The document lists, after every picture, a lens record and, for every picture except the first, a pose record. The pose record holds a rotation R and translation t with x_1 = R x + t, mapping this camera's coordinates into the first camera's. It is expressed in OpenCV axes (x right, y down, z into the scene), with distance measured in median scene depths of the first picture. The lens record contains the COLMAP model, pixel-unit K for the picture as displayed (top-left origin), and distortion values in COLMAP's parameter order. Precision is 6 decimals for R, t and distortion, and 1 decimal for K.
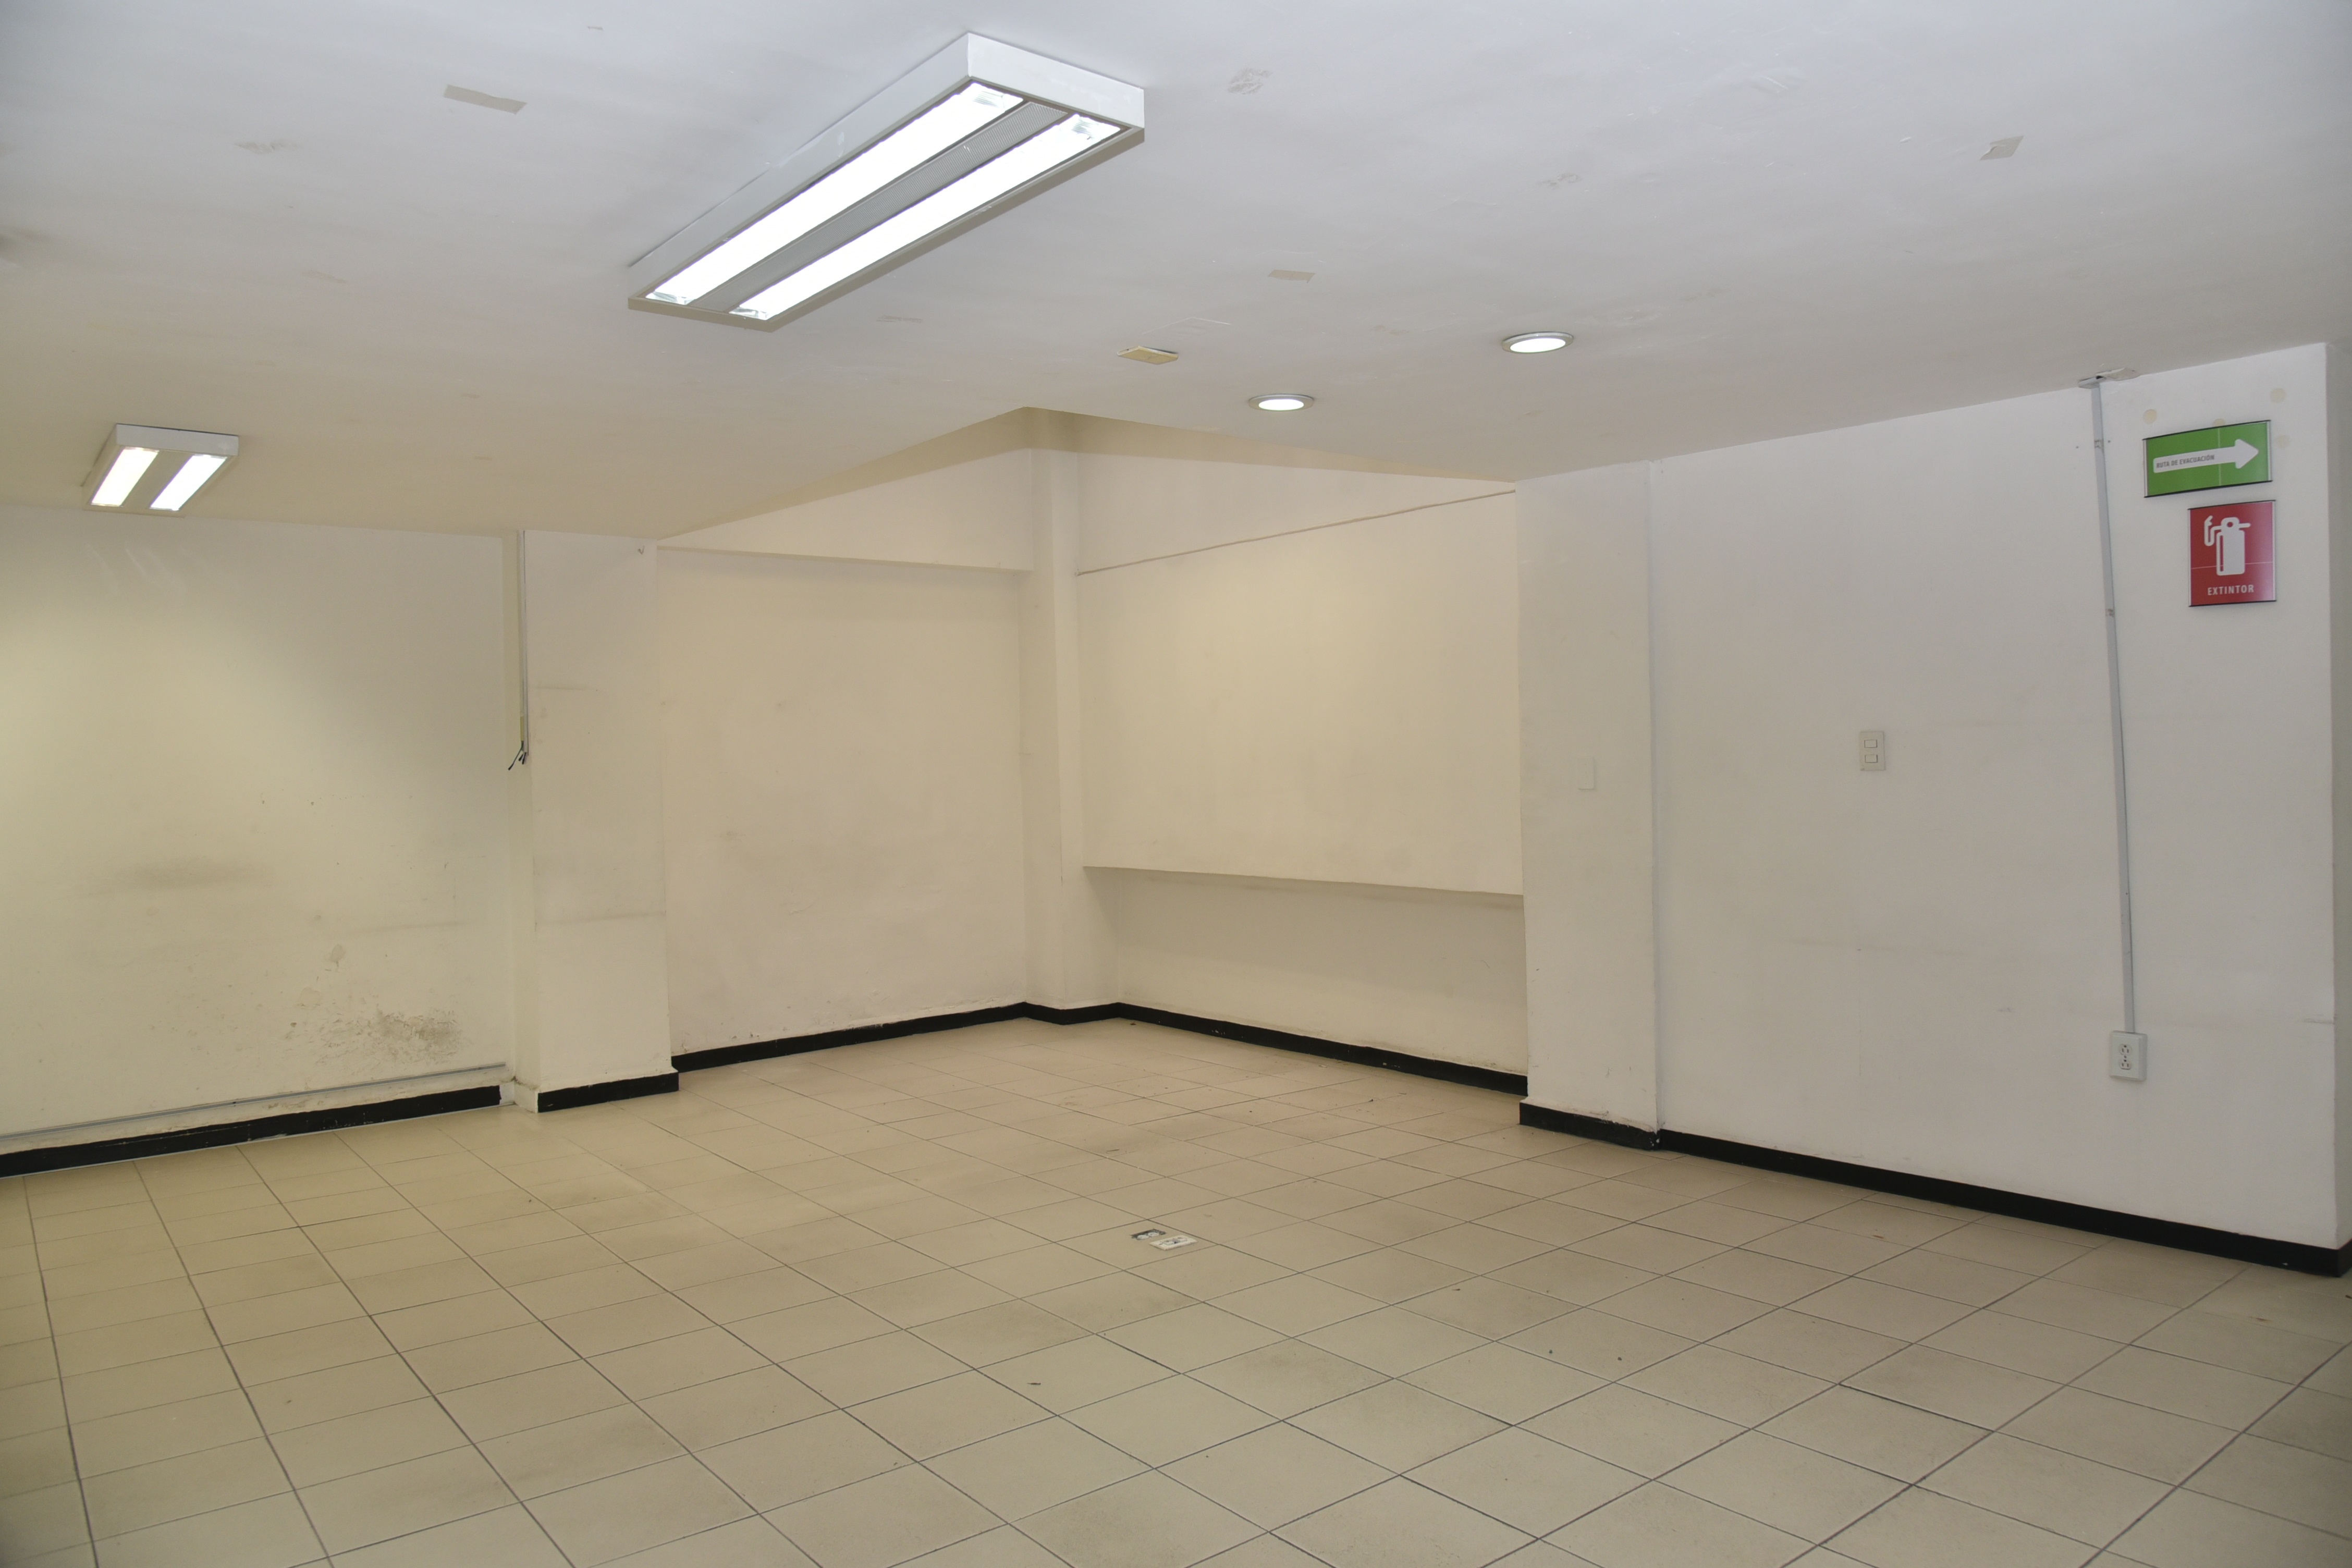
lens RADIAL K [[1588.6, 0, 1173.6], [0, 1588.6, 784.5], [0, 0, 1]] dist [-0.040530, 0.005770]
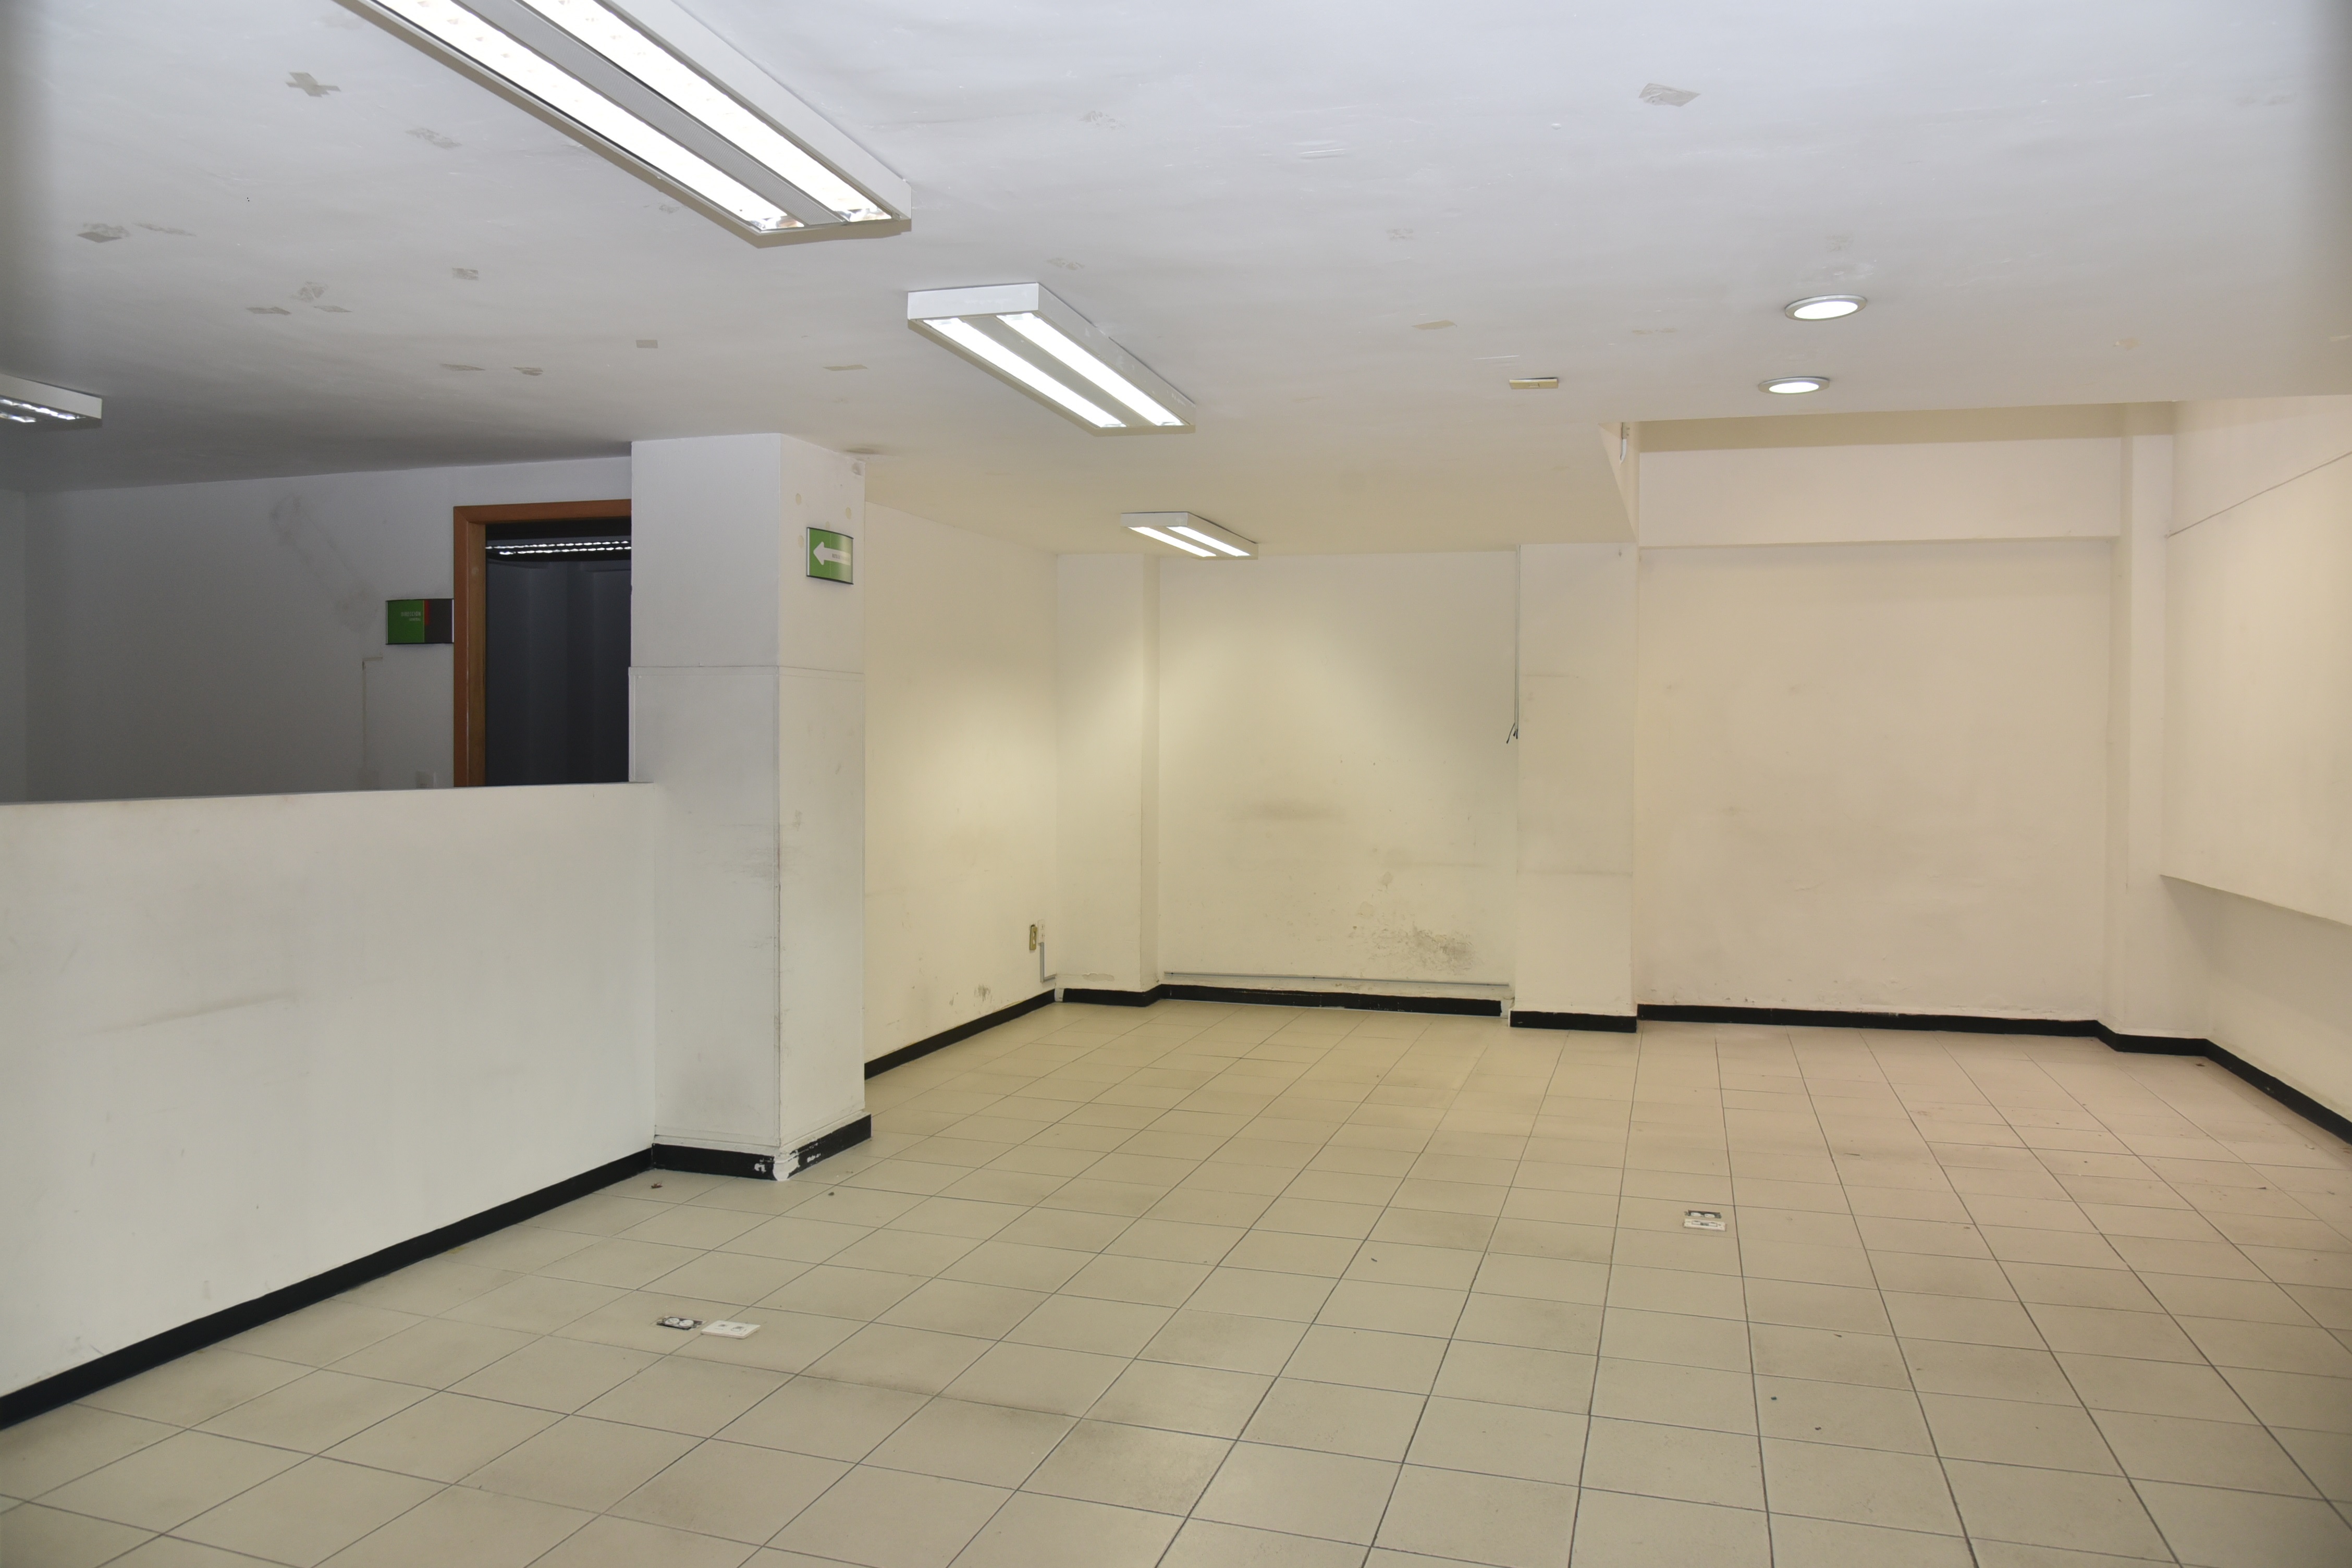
lens RADIAL K [[1588.6, 0, 1177.7], [0, 1588.6, 798.0], [0, 0, 1]] dist [-0.040530, 0.005770]
pose [[0.565810, 0.058325, -0.822471, 0.444389], [-0.033544, 0.998297, 0.047717, -0.016943], [0.823853, 0.000590, 0.566803, 0.098824]]
